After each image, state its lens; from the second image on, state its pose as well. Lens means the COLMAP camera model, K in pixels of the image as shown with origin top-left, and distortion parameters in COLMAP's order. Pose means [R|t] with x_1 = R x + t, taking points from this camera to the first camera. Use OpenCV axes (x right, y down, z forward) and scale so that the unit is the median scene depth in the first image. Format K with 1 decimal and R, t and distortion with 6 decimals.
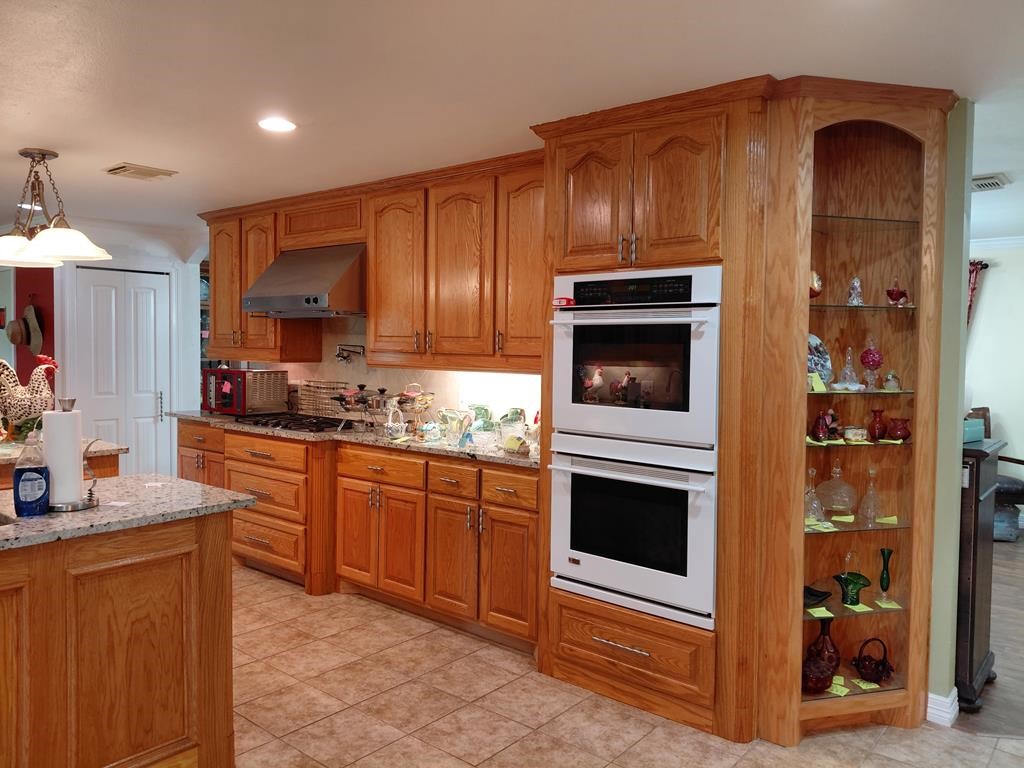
lens RADIAL K [[762.9, 0, 512.4], [0, 762.9, 373.9], [0, 0, 1]] dist [-0.036705, 0.010642]
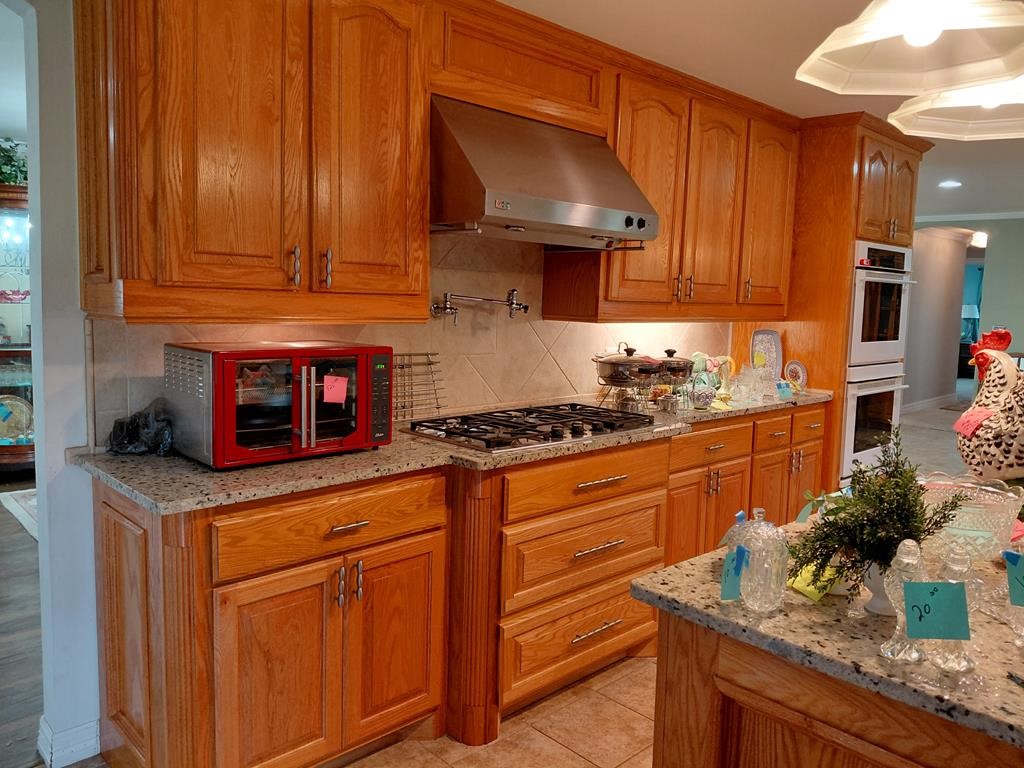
lens RADIAL K [[762.9, 0, 516.7], [0, 762.9, 388.0], [0, 0, 1]] dist [-0.036705, 0.010642]
pose [[0.138902, -0.128250, 0.981967, -0.950991], [0.014503, 0.991736, 0.127474, -0.042279], [-0.990200, -0.003465, 0.139614, 1.048265]]
